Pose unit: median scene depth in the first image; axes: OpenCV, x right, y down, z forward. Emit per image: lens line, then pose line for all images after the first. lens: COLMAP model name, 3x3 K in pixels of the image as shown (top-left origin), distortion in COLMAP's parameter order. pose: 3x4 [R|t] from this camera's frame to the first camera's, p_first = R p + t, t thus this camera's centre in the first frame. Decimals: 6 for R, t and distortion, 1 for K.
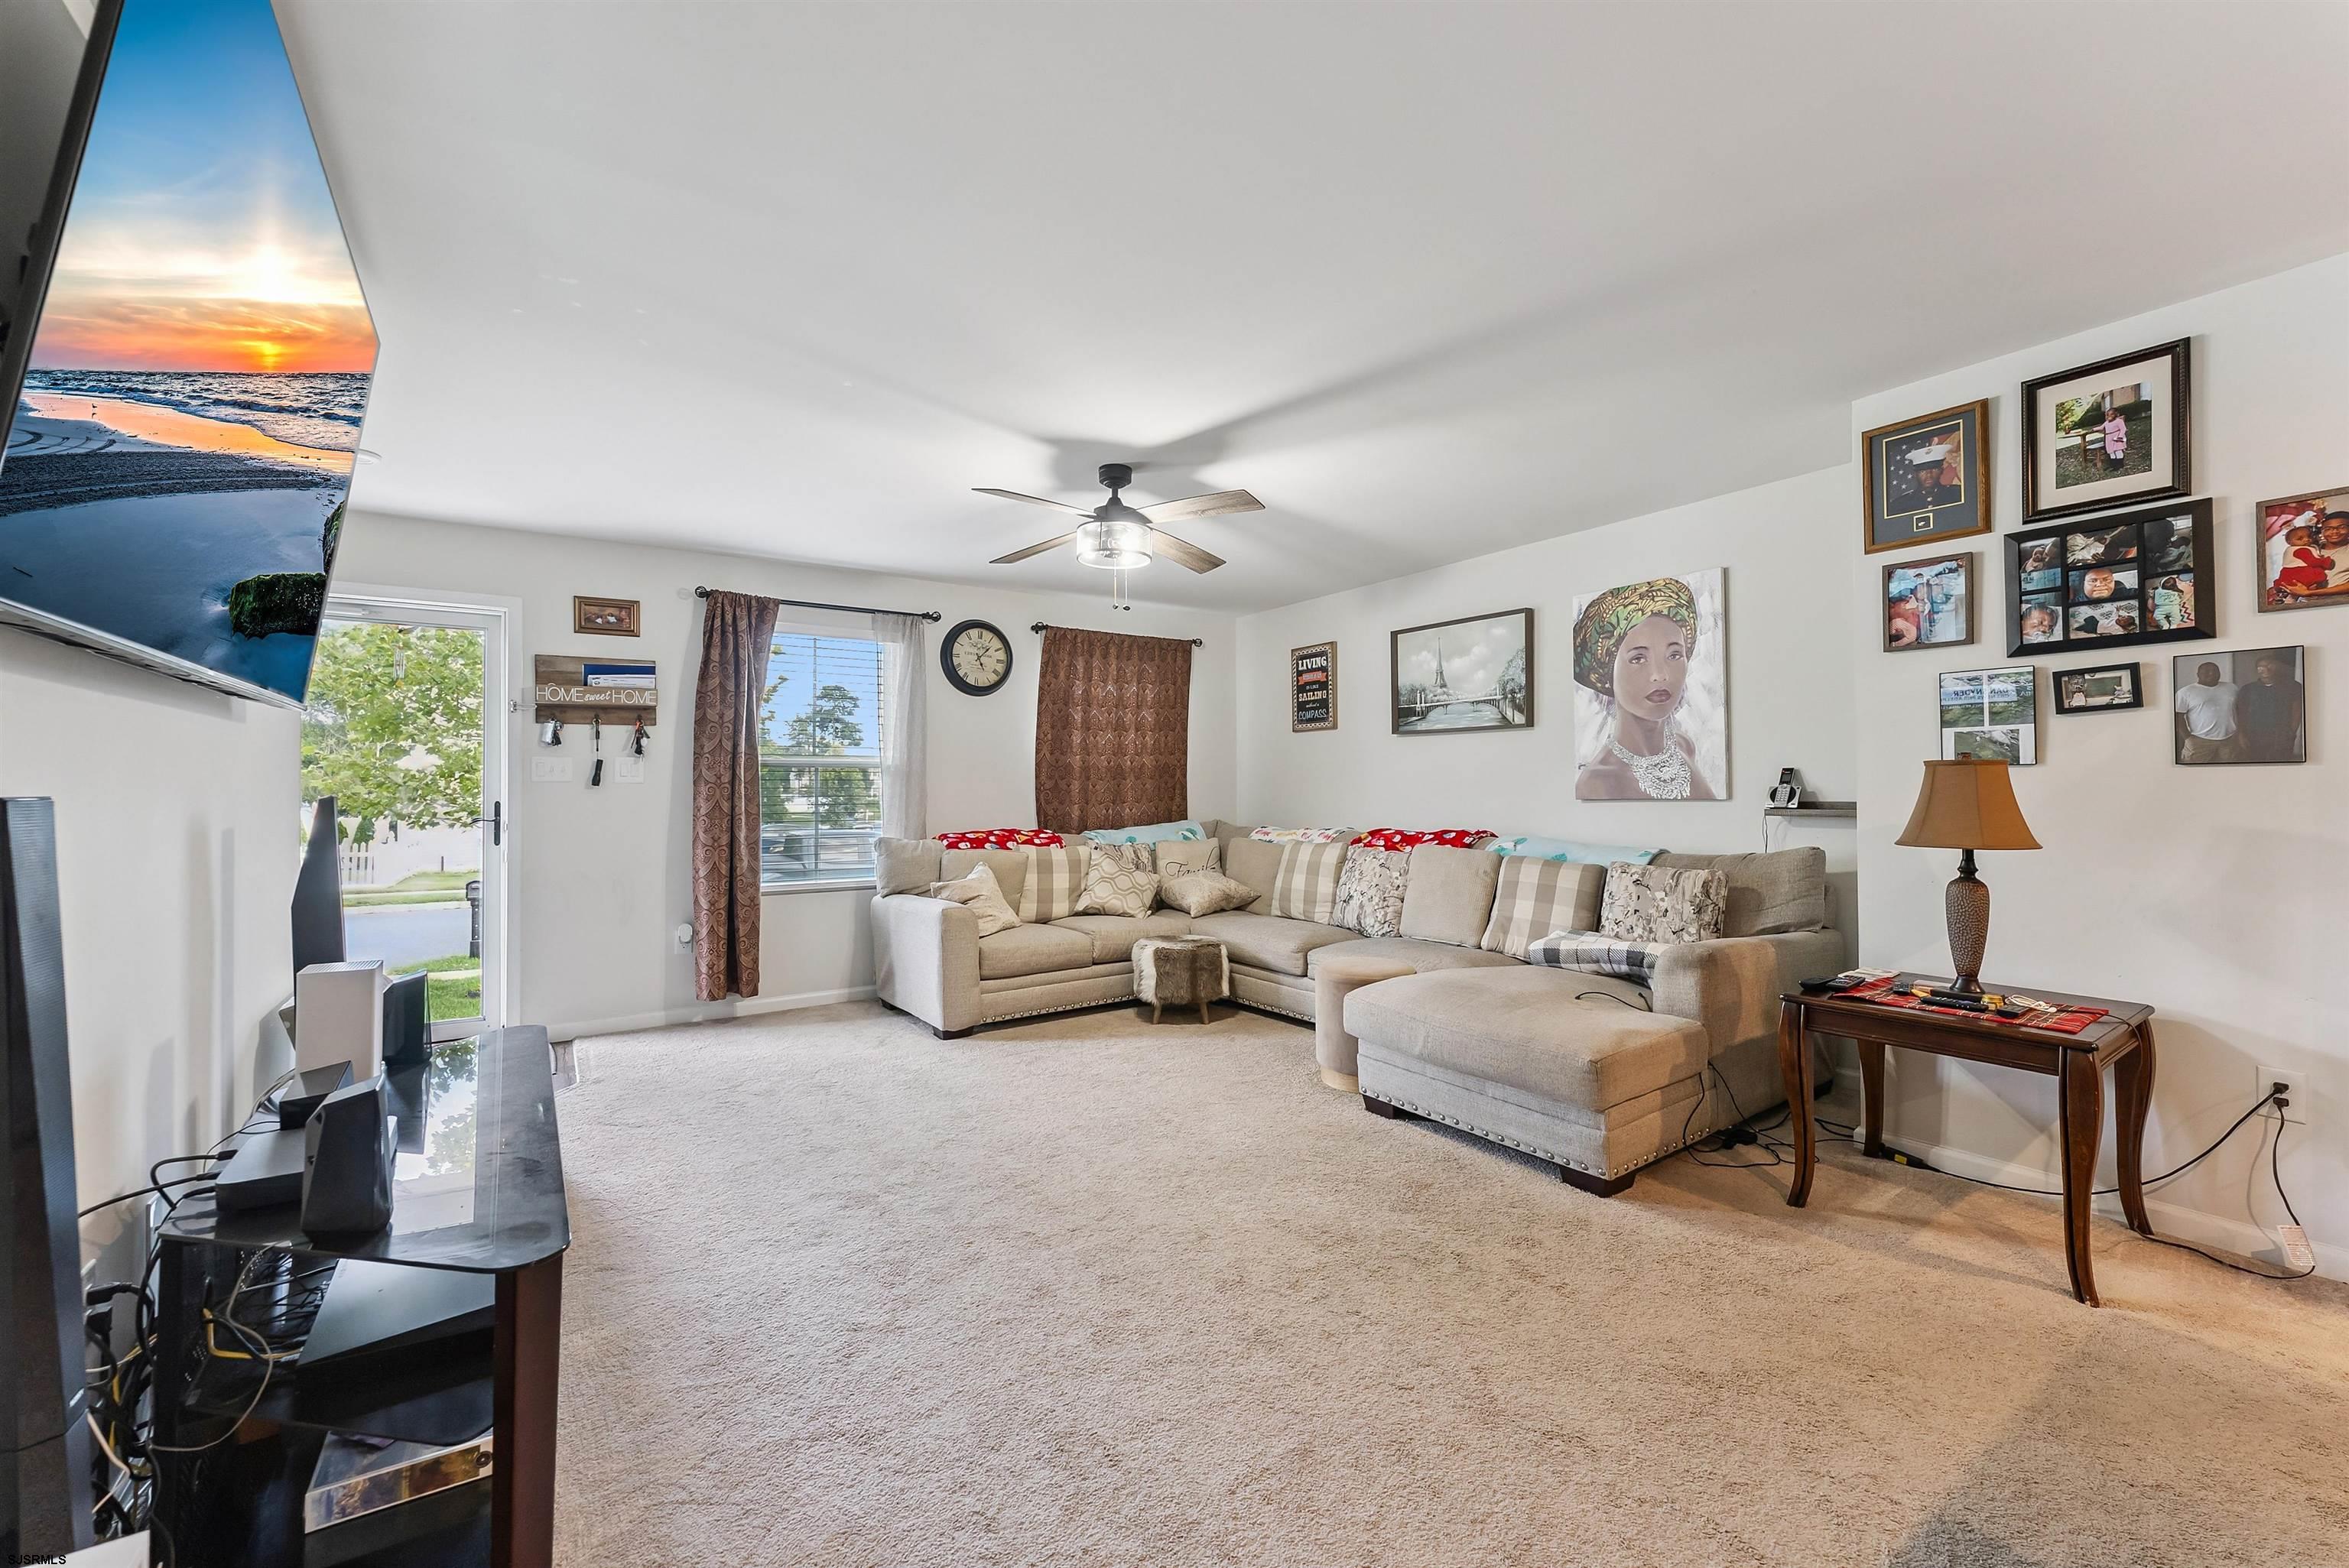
lens RADIAL K [[965.2, 0, 1174.3], [0, 965.2, 780.9], [0, 0, 1]] dist [0.000298, 0.000522]
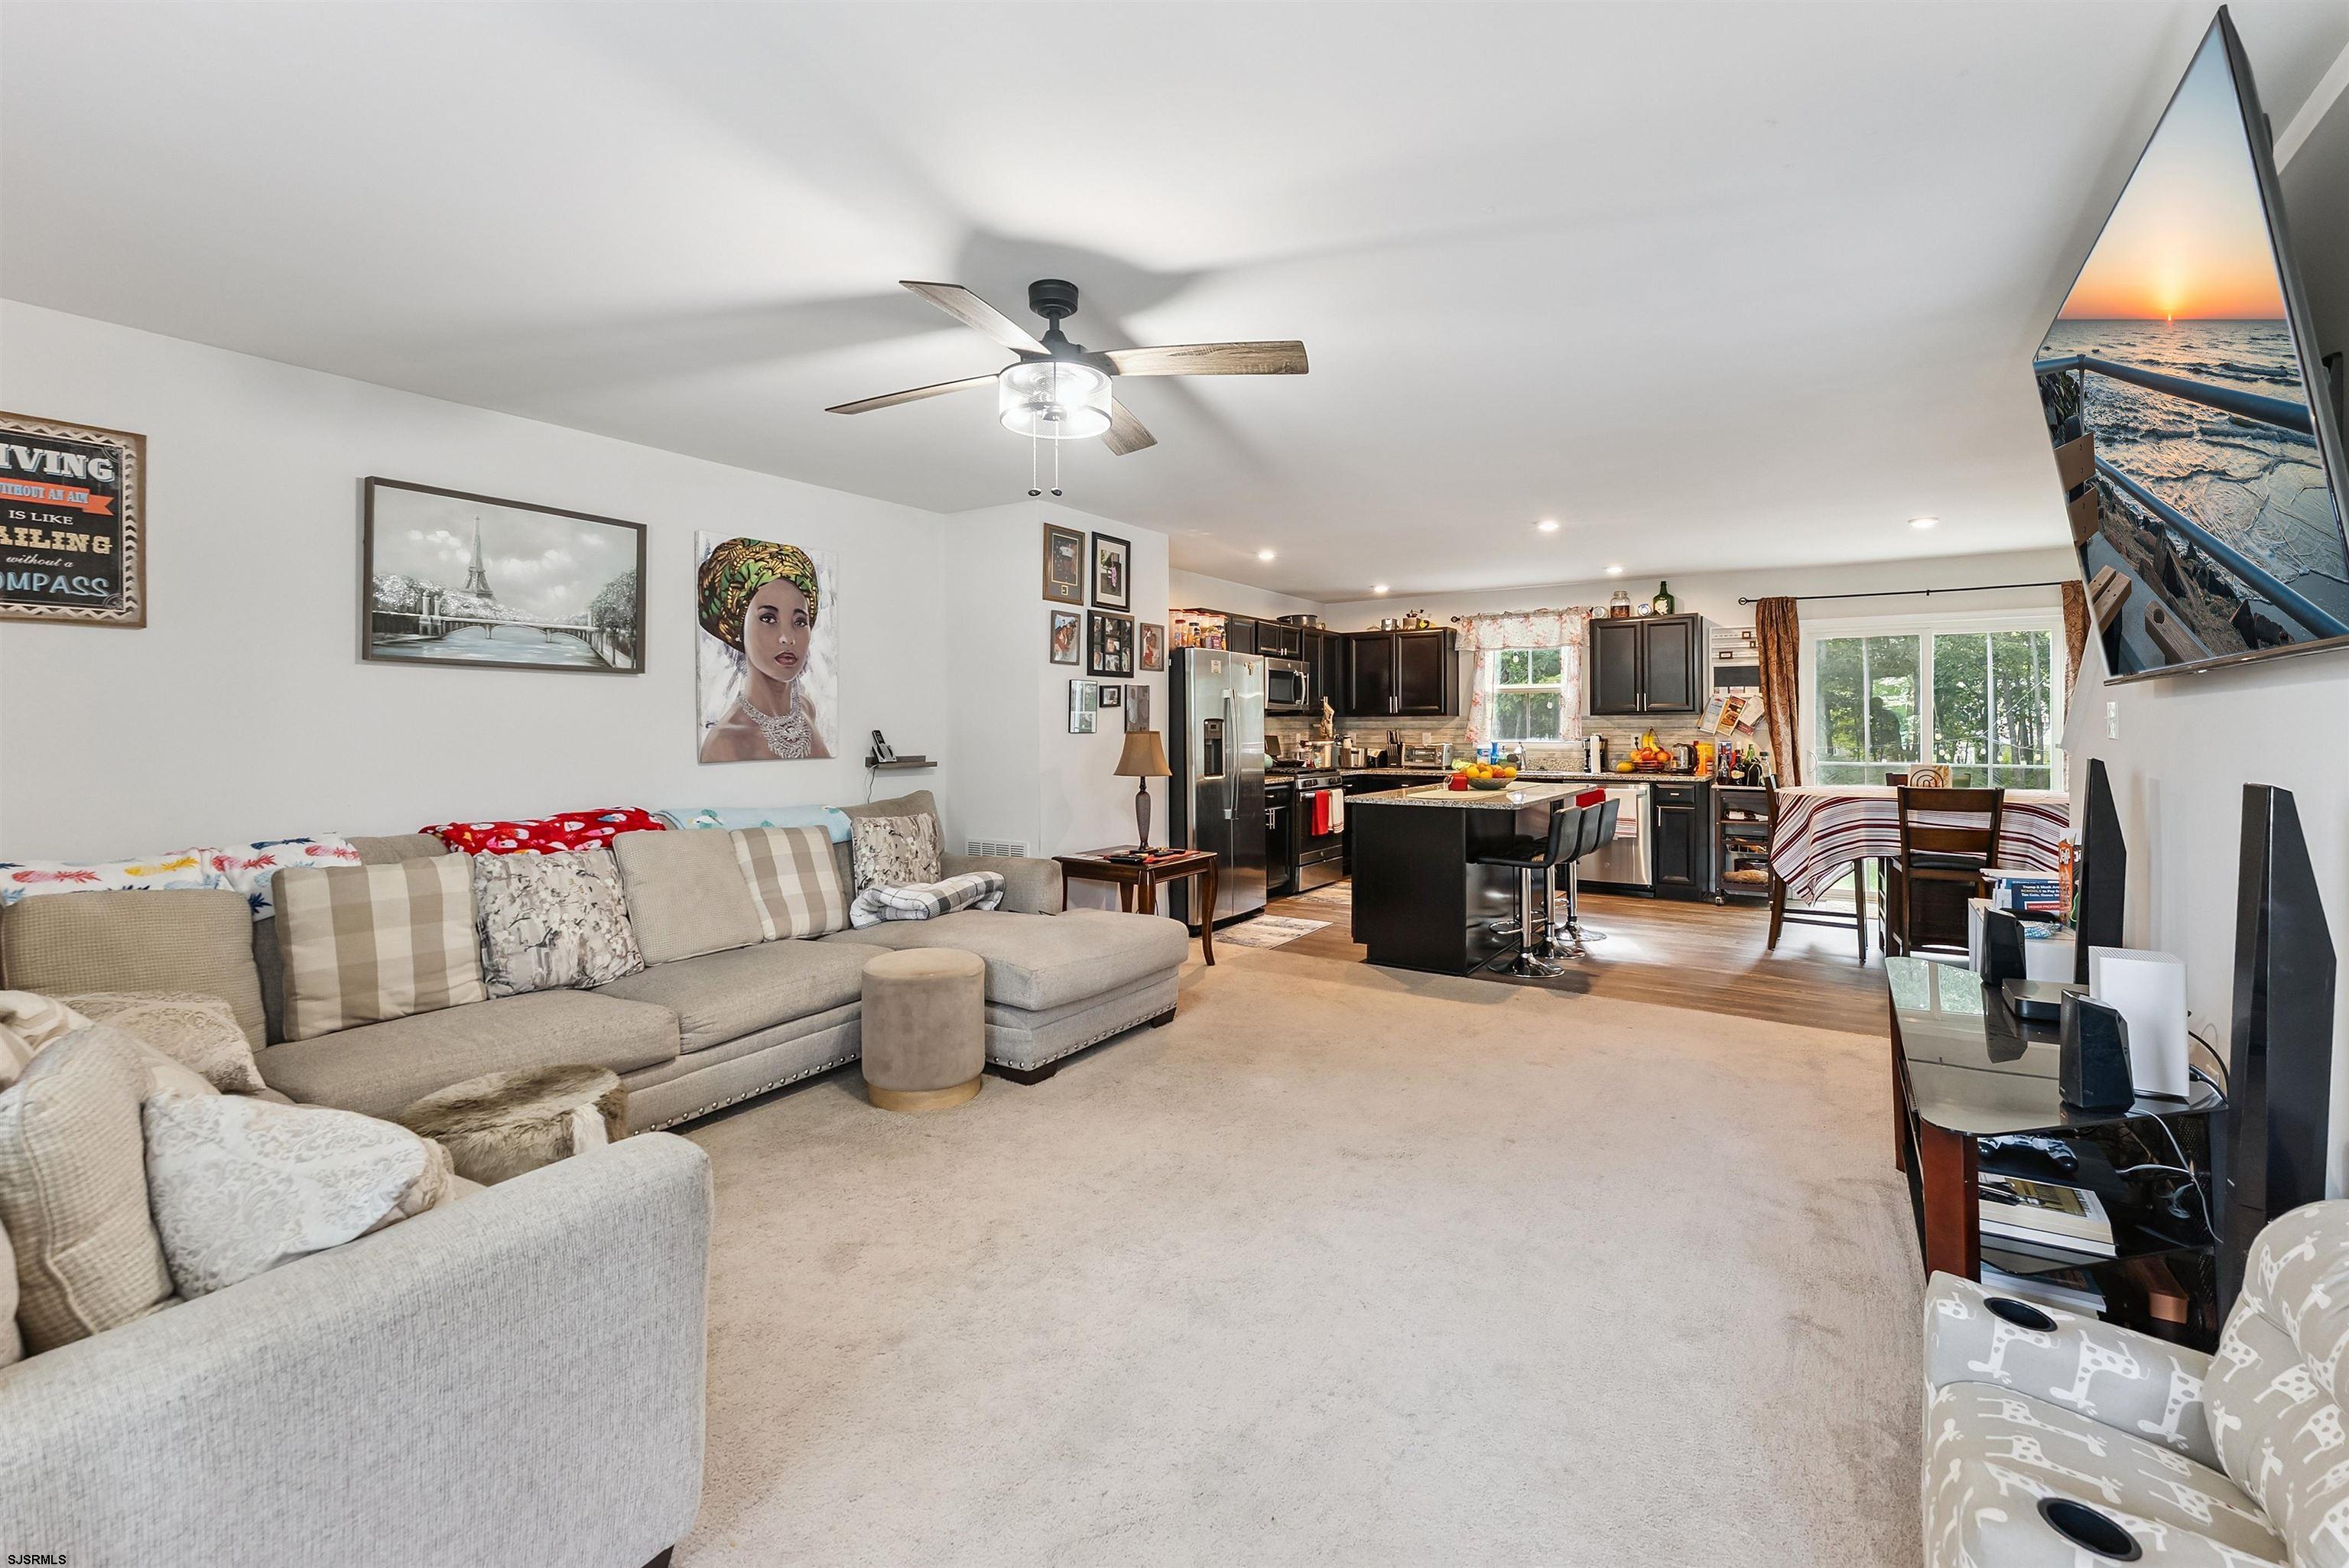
lens RADIAL K [[965.2, 0, 1203.4], [0, 965.2, 729.0], [0, 0, 1]] dist [0.000298, 0.000522]
pose [[-0.382795, 0.004313, 0.923823, -0.617213], [-0.005671, 0.999959, -0.007018, -0.007957], [-0.923816, -0.007926, -0.382755, 0.983723]]
